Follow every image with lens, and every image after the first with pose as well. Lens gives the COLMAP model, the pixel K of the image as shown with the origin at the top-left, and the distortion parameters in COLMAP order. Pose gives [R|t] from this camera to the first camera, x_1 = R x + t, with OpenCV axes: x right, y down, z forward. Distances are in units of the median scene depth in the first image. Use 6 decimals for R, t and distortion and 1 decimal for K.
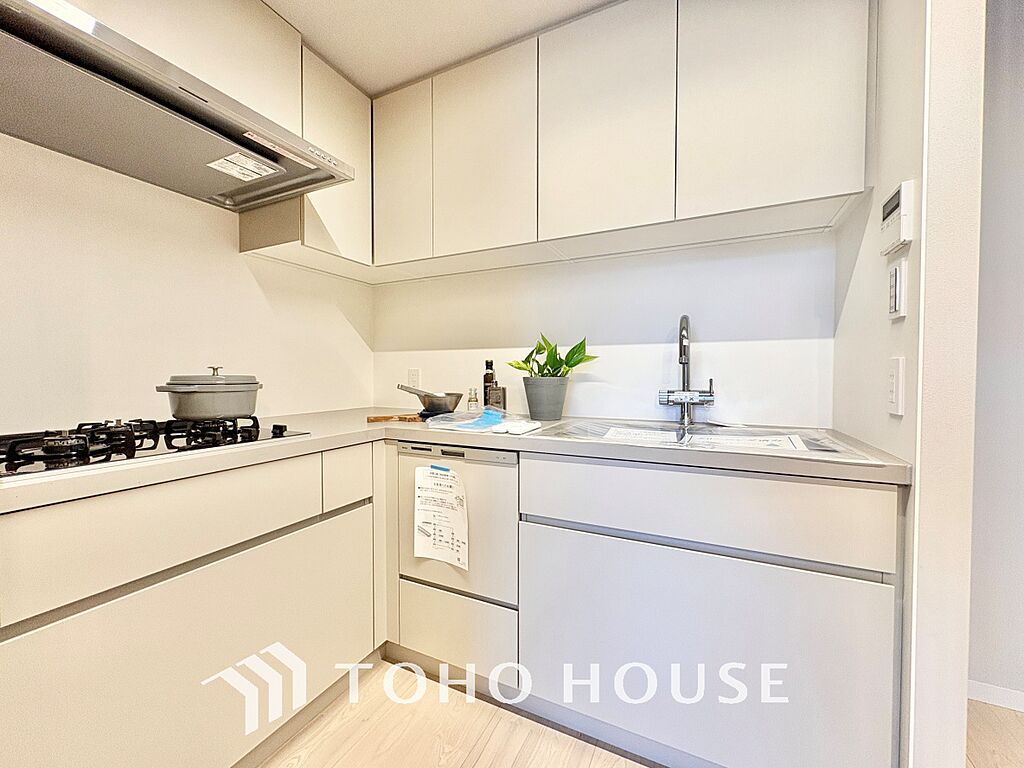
lens RADIAL K [[408.1, 0, 512.0], [0, 408.1, 384.0], [0, 0, 1]] dist [-0.000641, 0.000246]
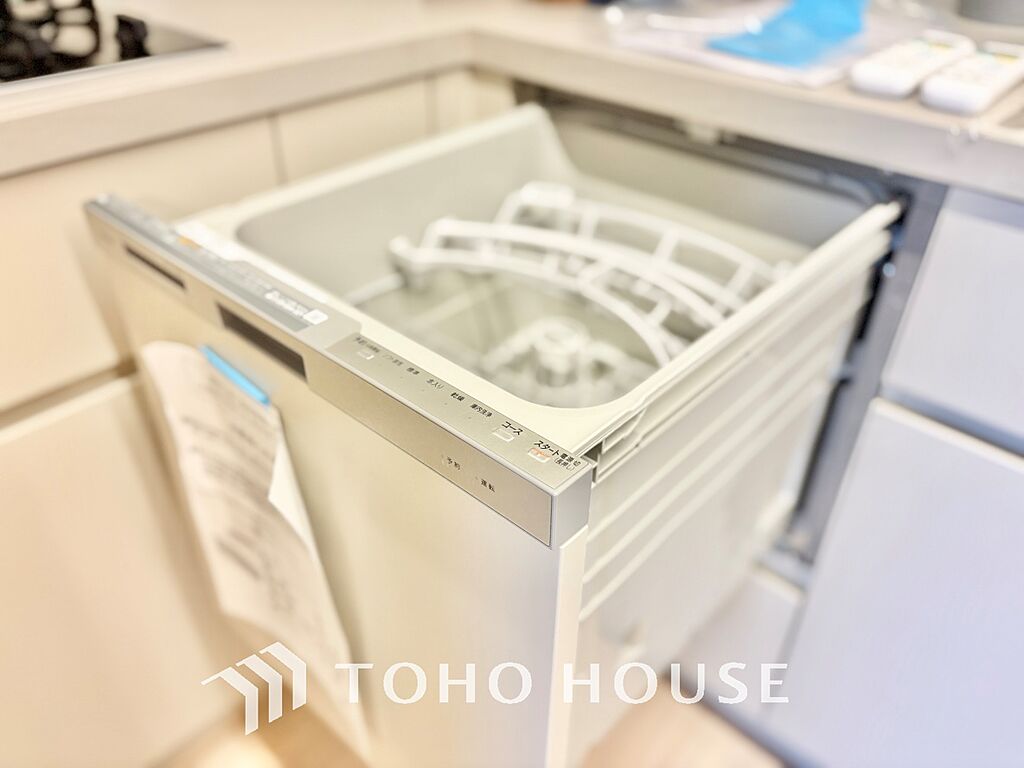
lens RADIAL K [[781.9, 0, 512.0], [0, 781.9, 384.0], [0, 0, 1]] dist [0.000399, -0.000046]
pose [[0.960114, 0.168125, -0.223416, -0.100270], [-0.013689, 0.826337, 0.563010, -0.004389], [0.279273, -0.537496, 0.795679, 0.389302]]
